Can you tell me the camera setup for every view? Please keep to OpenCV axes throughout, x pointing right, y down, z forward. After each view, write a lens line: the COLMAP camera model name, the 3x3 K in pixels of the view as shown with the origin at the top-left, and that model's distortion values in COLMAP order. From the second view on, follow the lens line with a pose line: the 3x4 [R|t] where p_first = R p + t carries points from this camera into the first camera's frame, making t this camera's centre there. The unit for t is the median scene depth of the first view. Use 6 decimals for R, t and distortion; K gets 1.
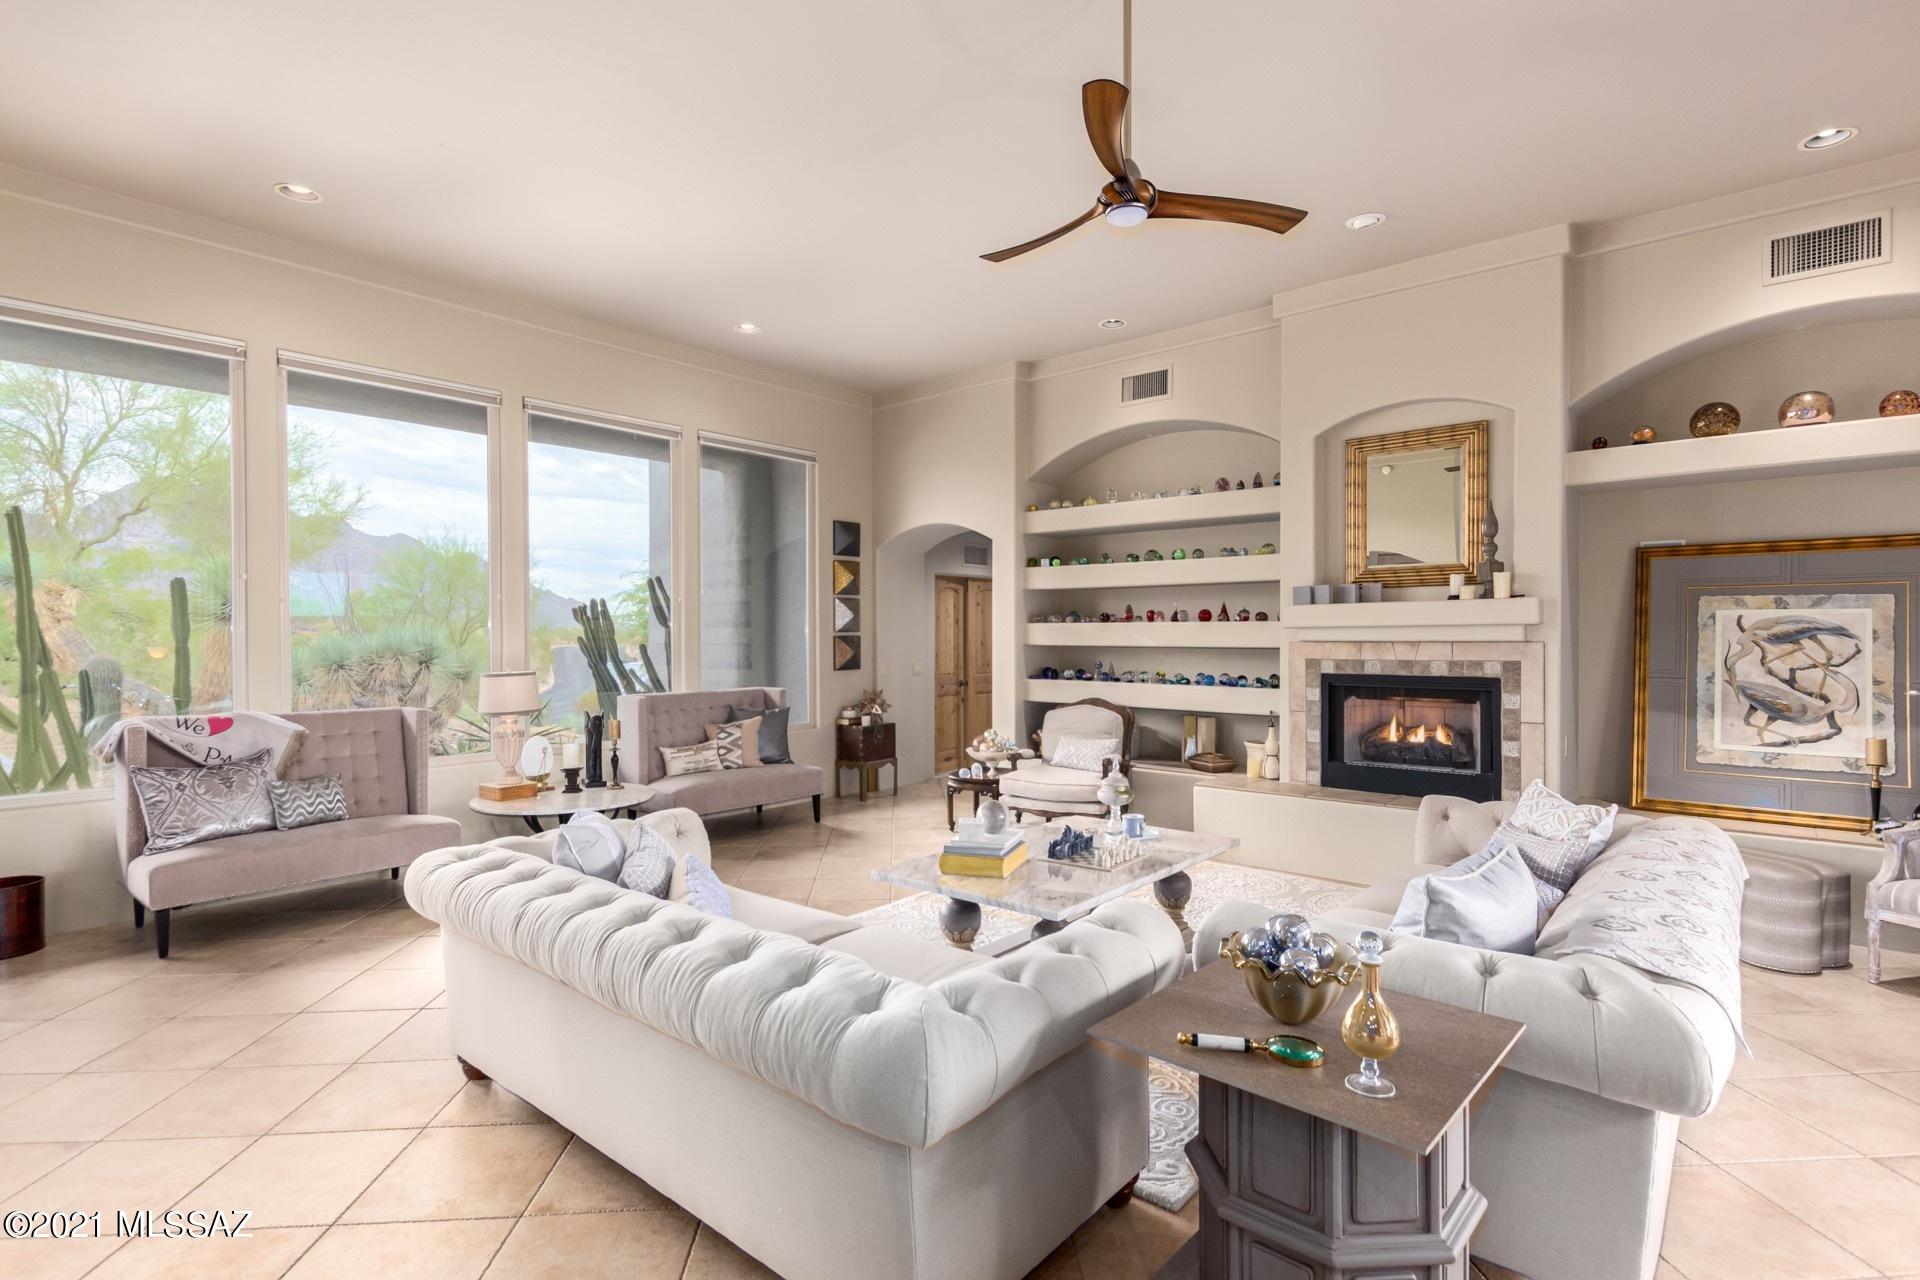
lens RADIAL K [[932.8, 0, 966.9], [0, 932.8, 641.7], [0, 0, 1]] dist [0.011450, -0.004840]
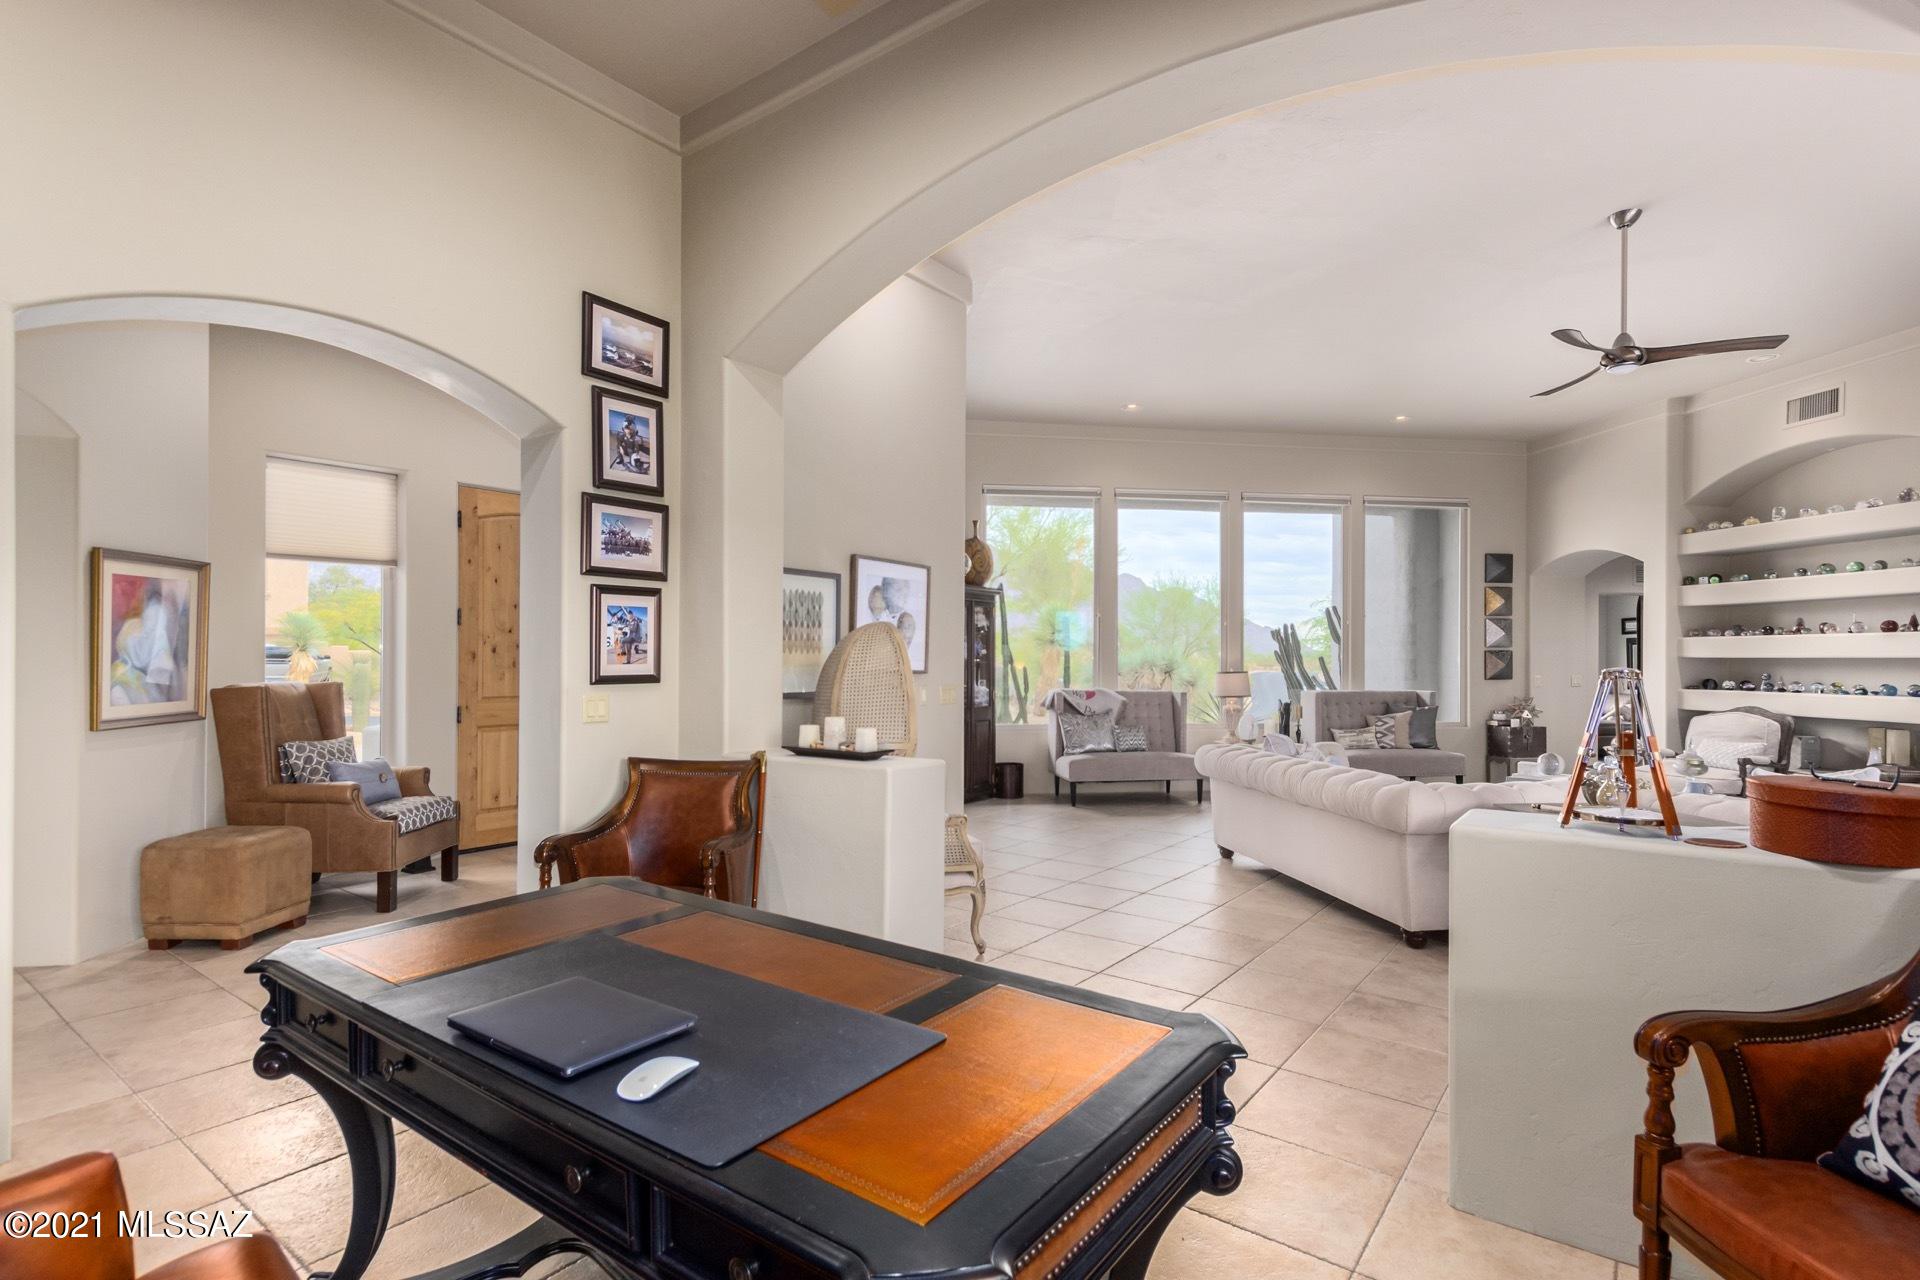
lens RADIAL K [[932.8, 0, 947.8], [0, 932.8, 662.3], [0, 0, 1]] dist [0.011450, -0.004840]
pose [[0.745172, 0.003844, -0.666861, 0.179716], [-0.008657, 0.999955, -0.003911, 0.024206], [0.666816, 0.008687, 0.745172, -0.435922]]
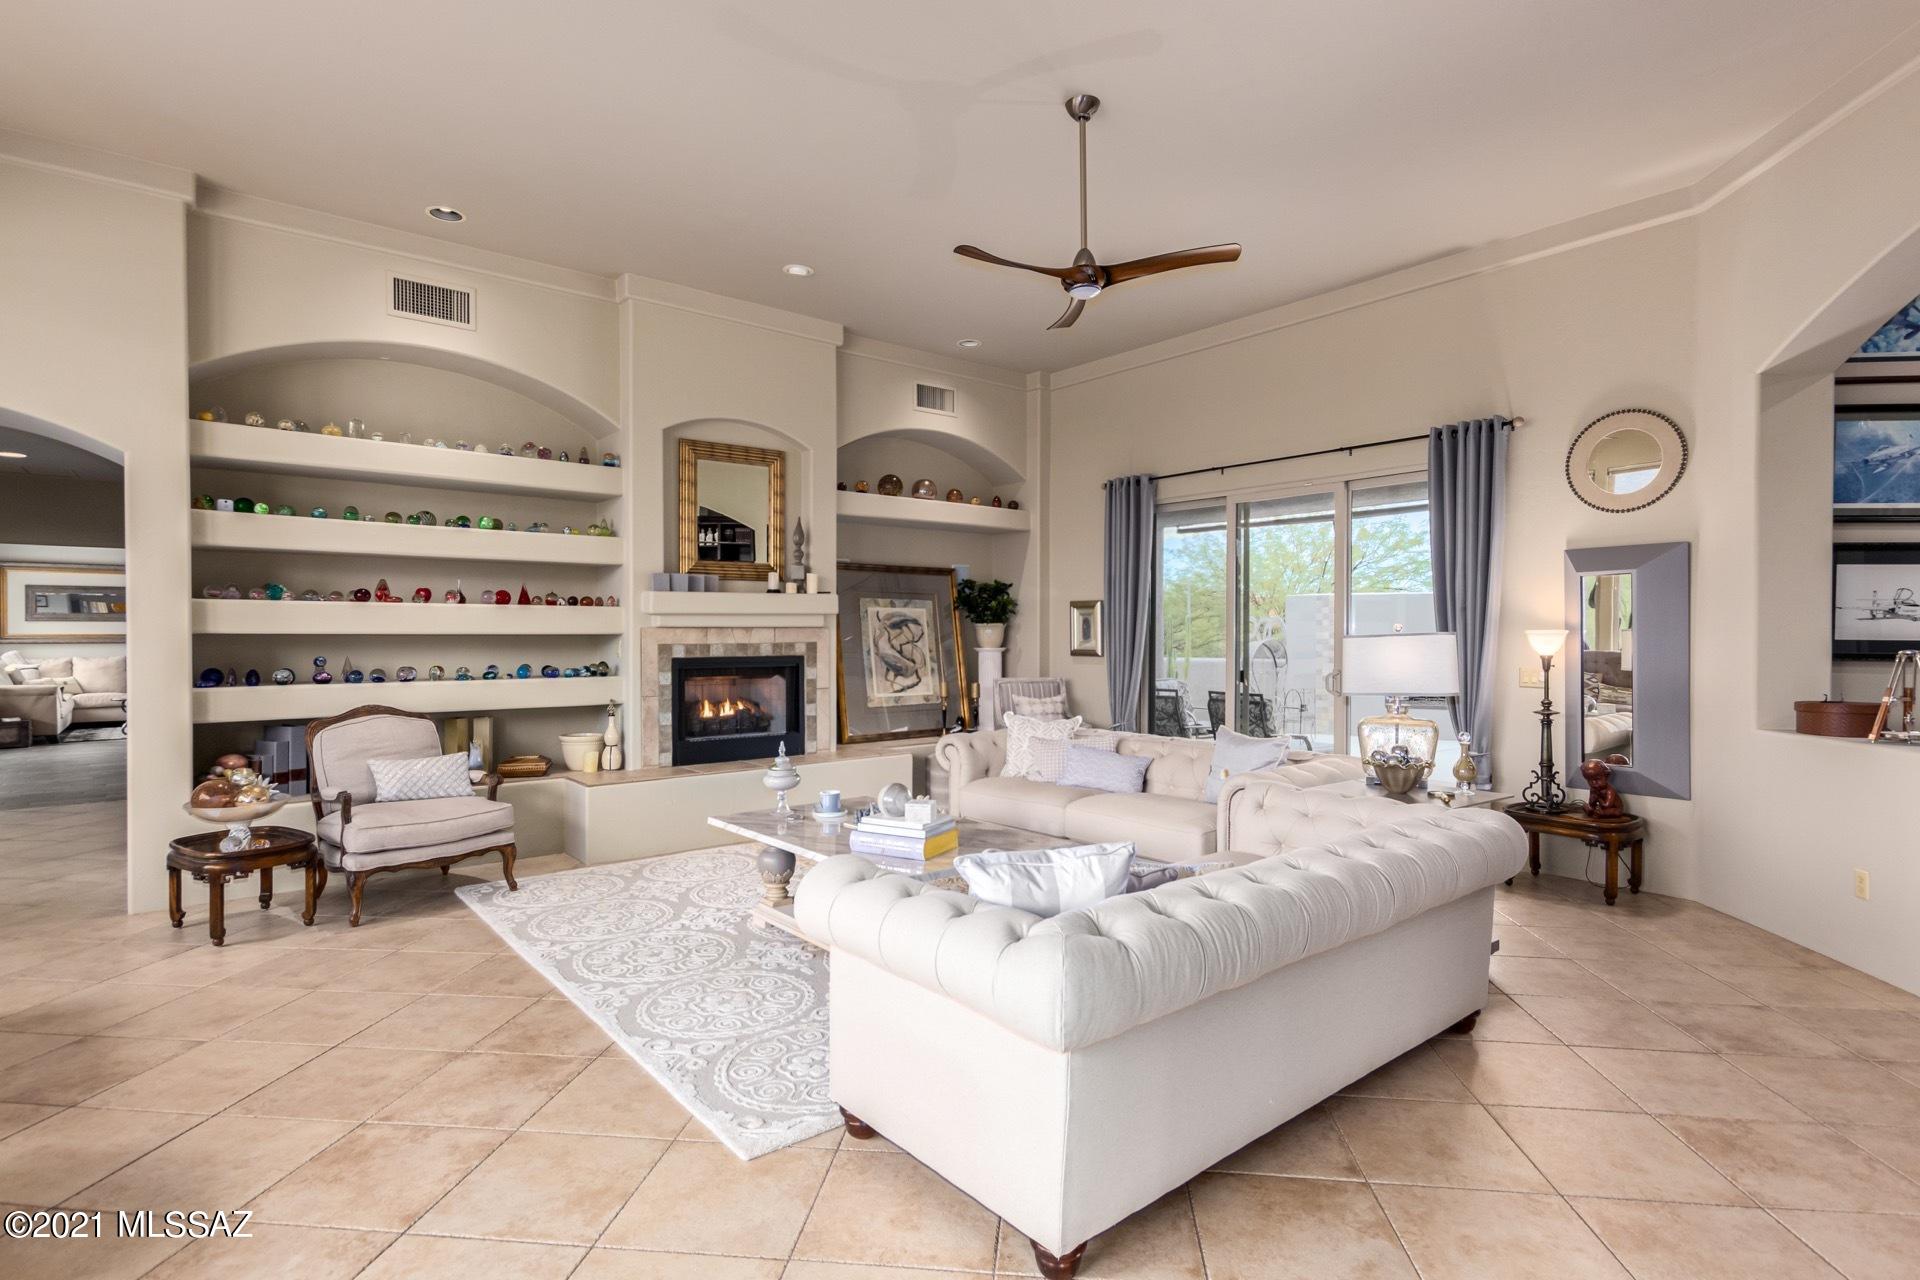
lens RADIAL K [[932.8, 0, 966.9], [0, 932.8, 627.0], [0, 0, 1]] dist [0.011450, -0.004840]
pose [[0.184565, 0.002437, 0.982817, -0.525896], [0.002097, 0.999994, -0.002873, 0.002682], [-0.982818, 0.002591, 0.184559, 0.437224]]
